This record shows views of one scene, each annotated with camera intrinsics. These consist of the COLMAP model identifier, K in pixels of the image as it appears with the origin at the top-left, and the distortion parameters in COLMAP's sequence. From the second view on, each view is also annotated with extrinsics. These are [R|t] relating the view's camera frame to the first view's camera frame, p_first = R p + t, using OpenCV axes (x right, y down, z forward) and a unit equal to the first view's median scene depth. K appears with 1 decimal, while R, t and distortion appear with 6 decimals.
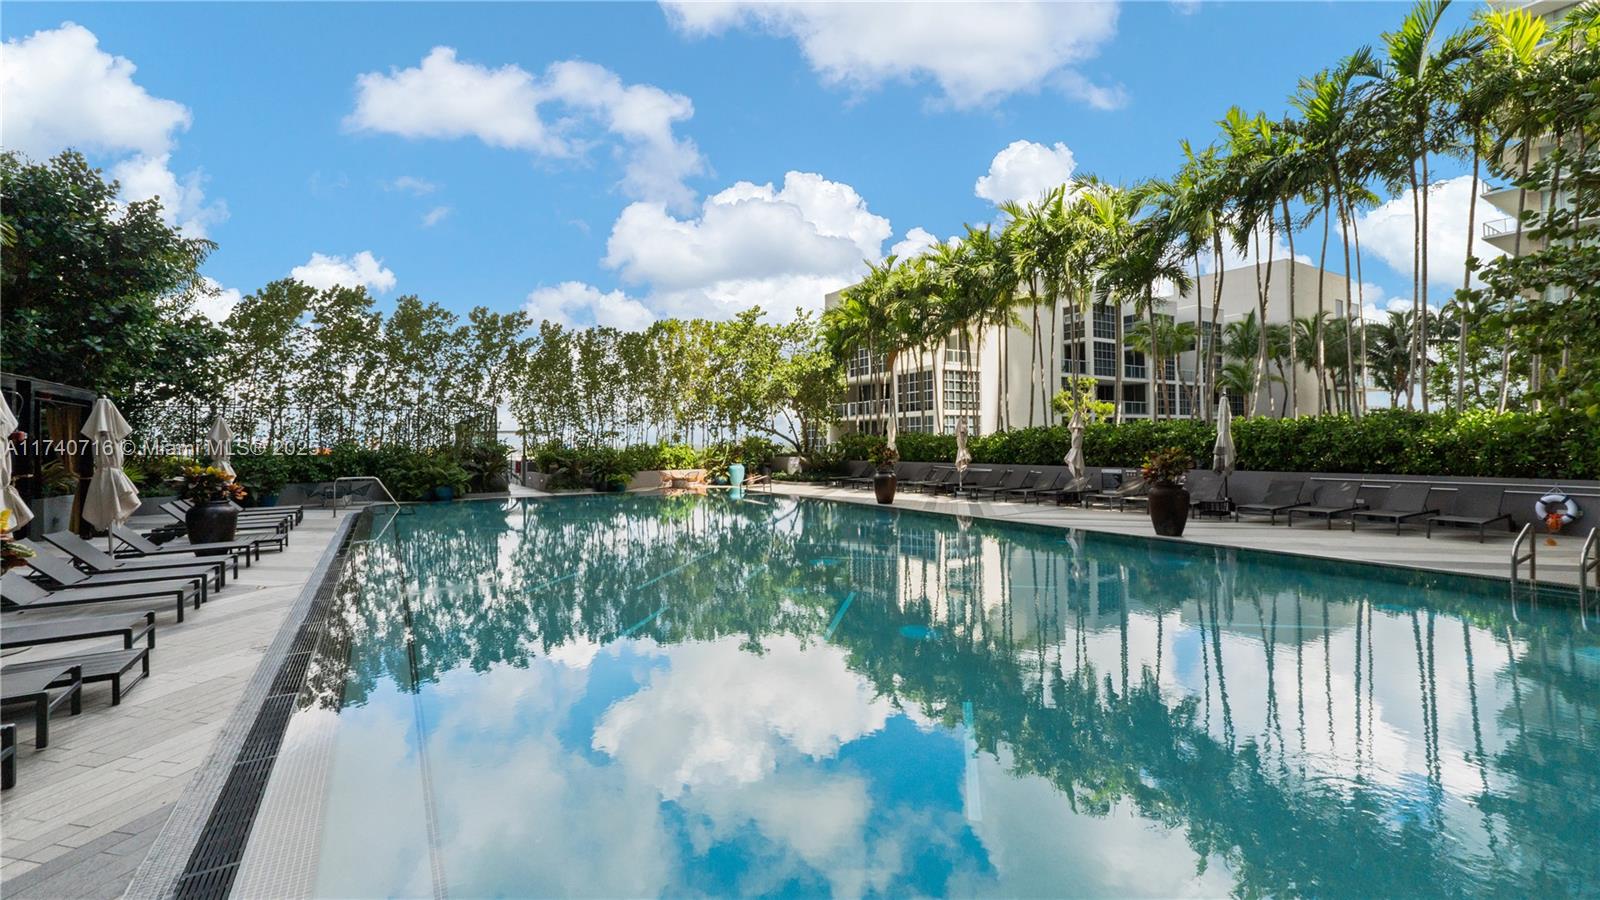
lens RADIAL K [[668.4, 0, 797.5], [0, 668.4, 442.1], [0, 0, 1]] dist [0.000395, -0.000218]
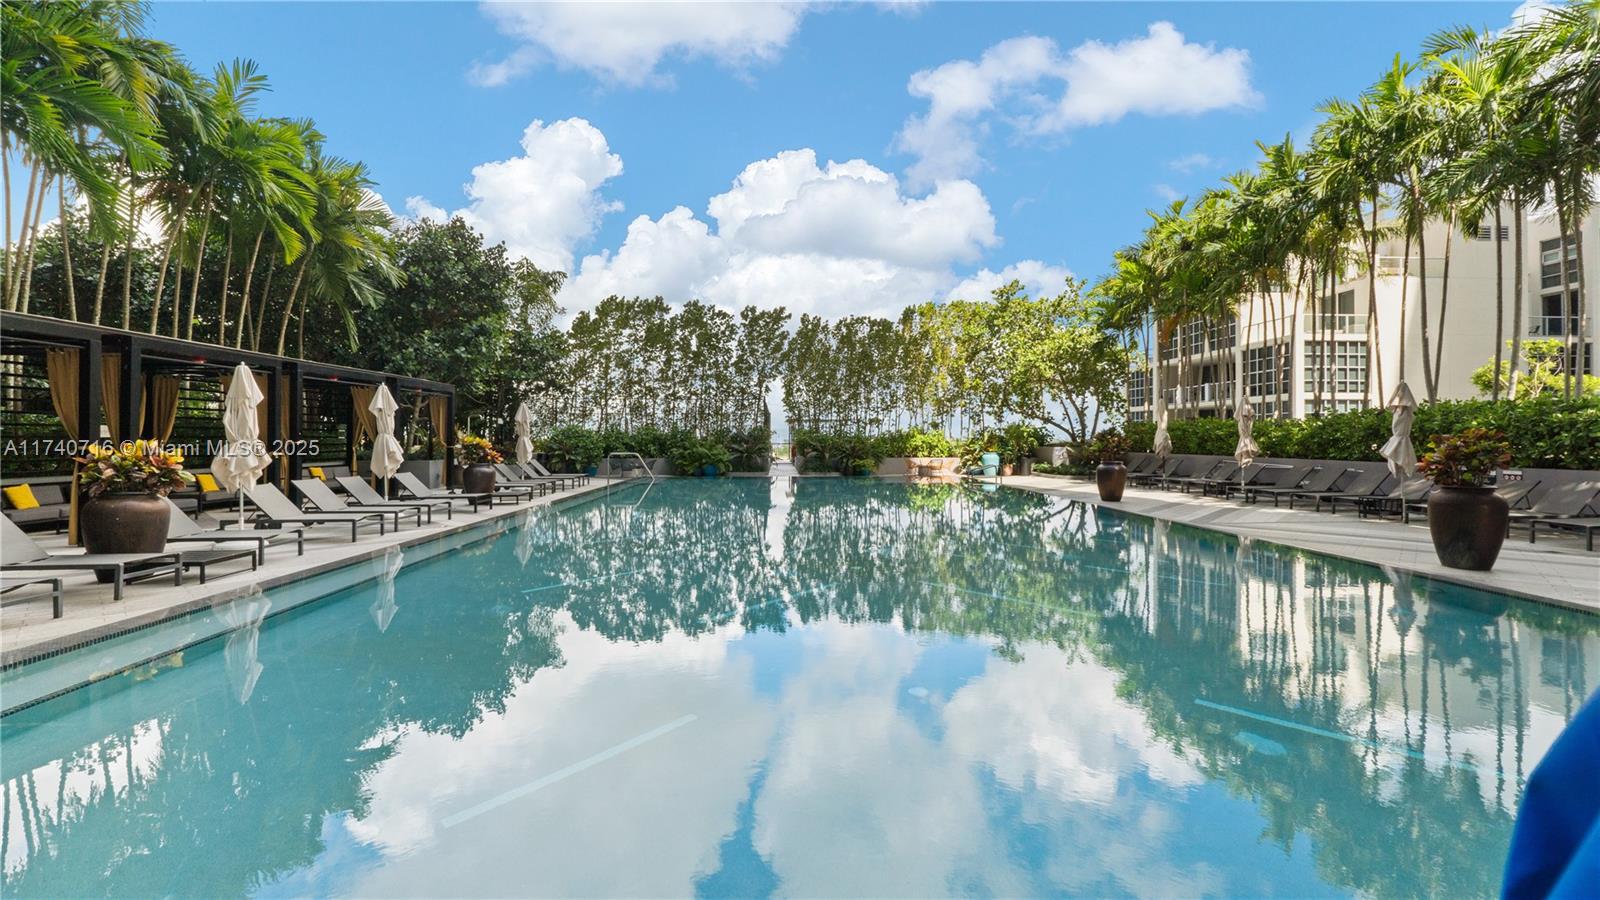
lens RADIAL K [[668.4, 0, 797.5], [0, 668.4, 442.1], [0, 0, 1]] dist [0.000395, -0.000218]
pose [[0.871846, 0.016604, -0.489499, 0.136171], [-0.011526, 0.999844, 0.013386, 0.008533], [0.489645, -0.006029, 0.871901, 0.060616]]
